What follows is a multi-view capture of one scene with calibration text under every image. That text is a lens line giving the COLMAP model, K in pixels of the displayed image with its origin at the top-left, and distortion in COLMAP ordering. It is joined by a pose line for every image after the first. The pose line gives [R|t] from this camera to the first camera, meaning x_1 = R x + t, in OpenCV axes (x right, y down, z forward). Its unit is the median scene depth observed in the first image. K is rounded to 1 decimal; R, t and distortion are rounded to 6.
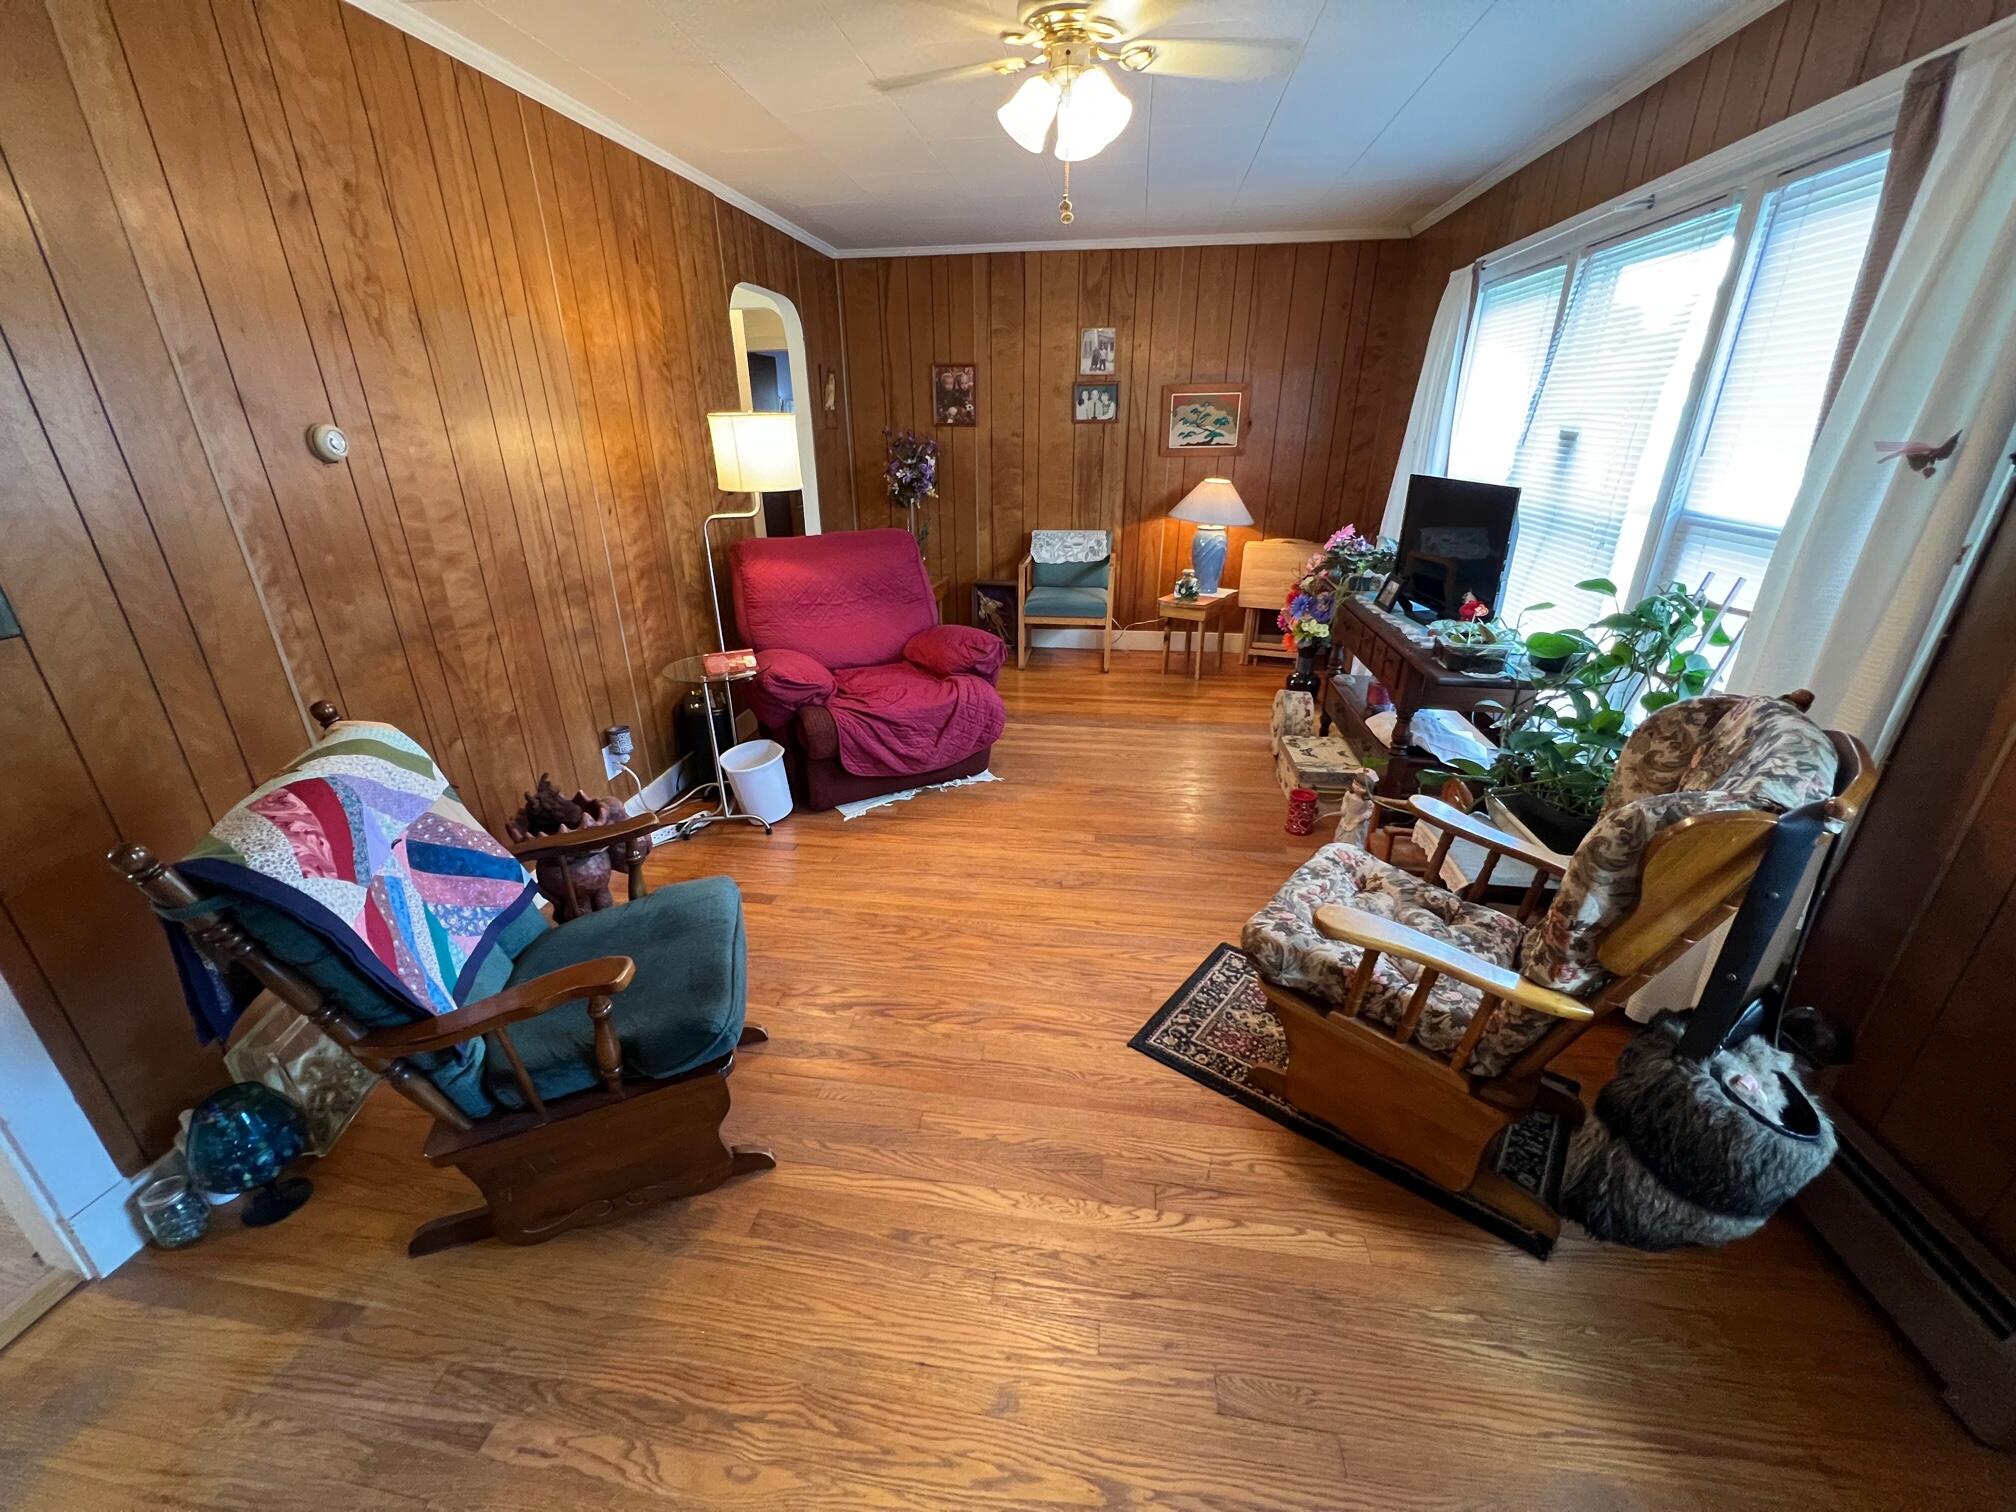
lens RADIAL K [[801.8, 0, 1000.2], [0, 801.8, 751.1], [0, 0, 1]] dist [-0.000699, -0.000184]
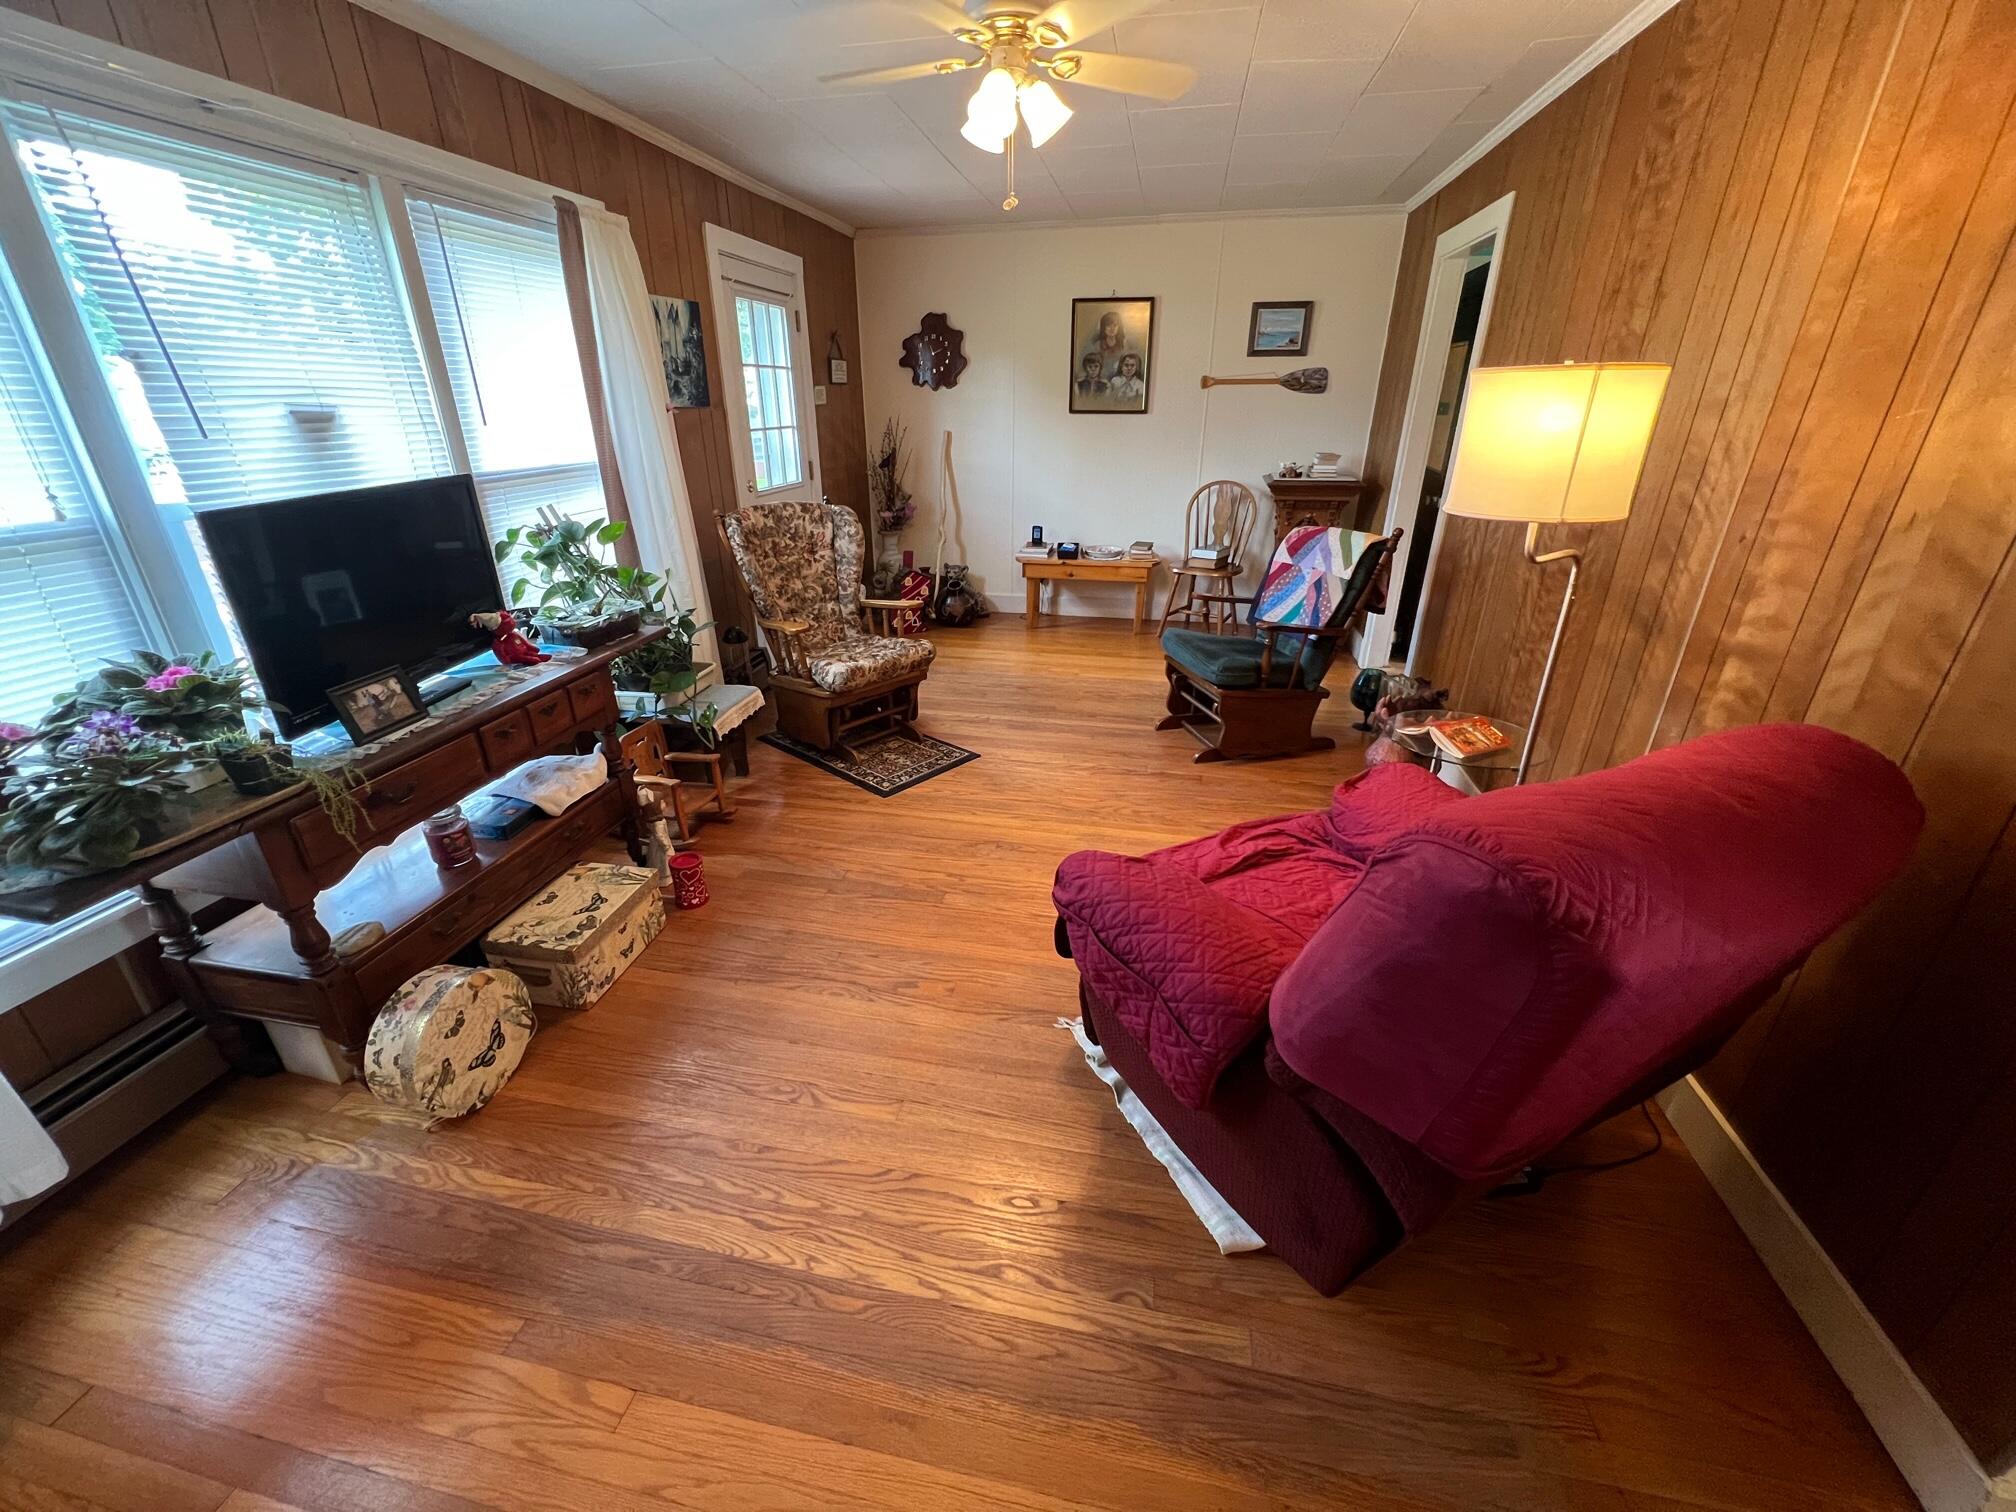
lens RADIAL K [[801.8, 0, 1000.2], [0, 801.8, 751.1], [0, 0, 1]] dist [-0.000699, -0.000184]
pose [[-0.998828, -0.010892, 0.047162, 0.027432], [0.026691, 0.688904, 0.724361, -0.773707], [-0.040380, 0.724771, -0.687806, 1.883161]]
